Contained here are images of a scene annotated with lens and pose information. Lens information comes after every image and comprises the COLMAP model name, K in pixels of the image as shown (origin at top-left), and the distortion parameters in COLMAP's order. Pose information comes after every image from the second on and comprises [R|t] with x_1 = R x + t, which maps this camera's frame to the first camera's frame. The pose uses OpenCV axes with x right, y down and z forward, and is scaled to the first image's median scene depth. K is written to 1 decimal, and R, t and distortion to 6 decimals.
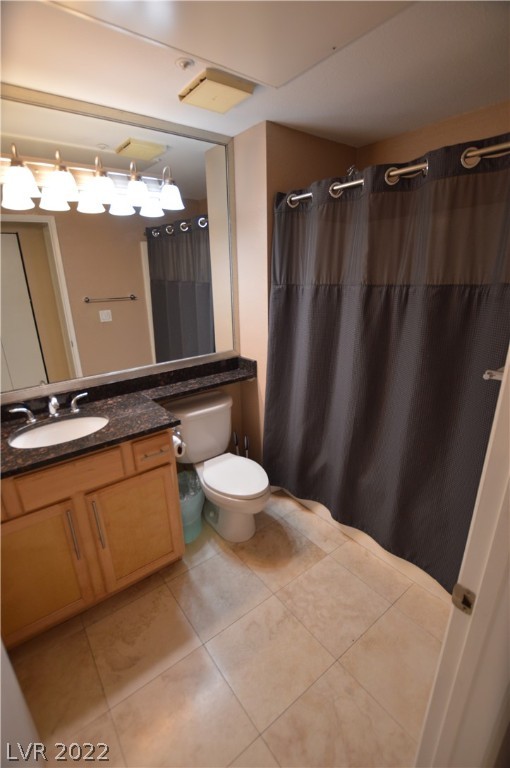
lens RADIAL K [[343.5, 0, 253.1], [0, 343.5, 383.4], [0, 0, 1]] dist [-0.033094, 0.004340]
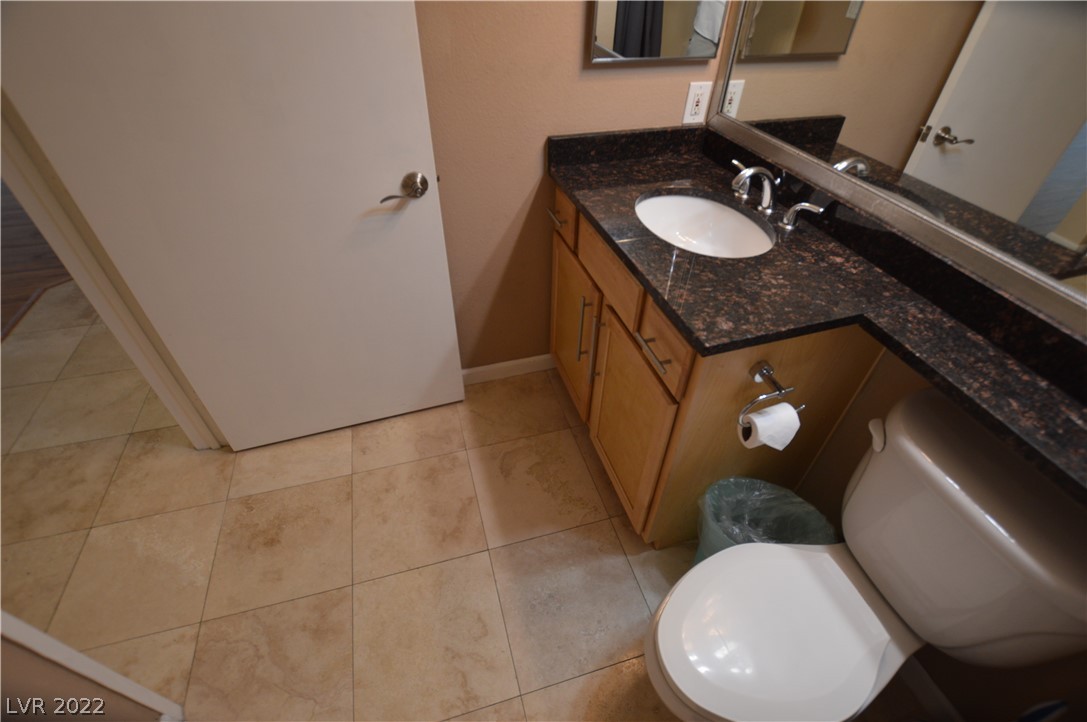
lens RADIAL K [[486.2, 0, 545.9], [0, 486.2, 359.2], [0, 0, 1]] dist [-0.033094, 0.004340]
pose [[-0.348954, 0.638020, -0.686412, 0.226230], [-0.298091, 0.618844, 0.726756, -0.222593], [0.888467, 0.458217, -0.025760, 0.857397]]
